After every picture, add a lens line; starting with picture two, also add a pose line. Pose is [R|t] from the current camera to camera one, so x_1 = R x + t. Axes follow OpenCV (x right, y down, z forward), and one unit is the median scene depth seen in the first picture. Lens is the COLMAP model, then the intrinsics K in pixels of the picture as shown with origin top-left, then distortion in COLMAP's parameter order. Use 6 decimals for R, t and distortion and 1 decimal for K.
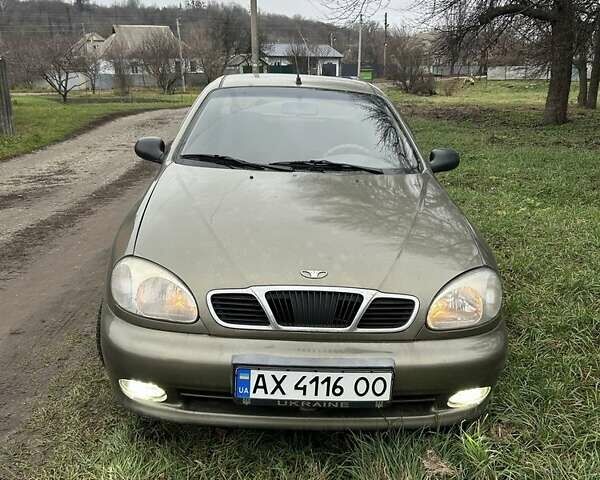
lens RADIAL K [[651.9, 0, 298.8], [0, 651.9, 241.7], [0, 0, 1]] dist [0.005687, 0.000000]
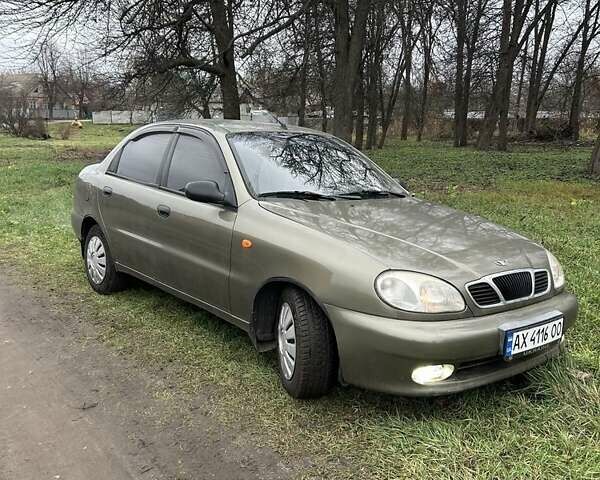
lens RADIAL K [[651.9, 0, 300.6], [0, 651.9, 239.1], [0, 0, 1]] dist [0.005687, 0.000000]
pose [[0.778389, -0.103790, 0.619144, -0.122595], [0.145260, 0.989251, -0.016788, -0.004311], [-0.610746, 0.103005, 0.785098, 0.015877]]
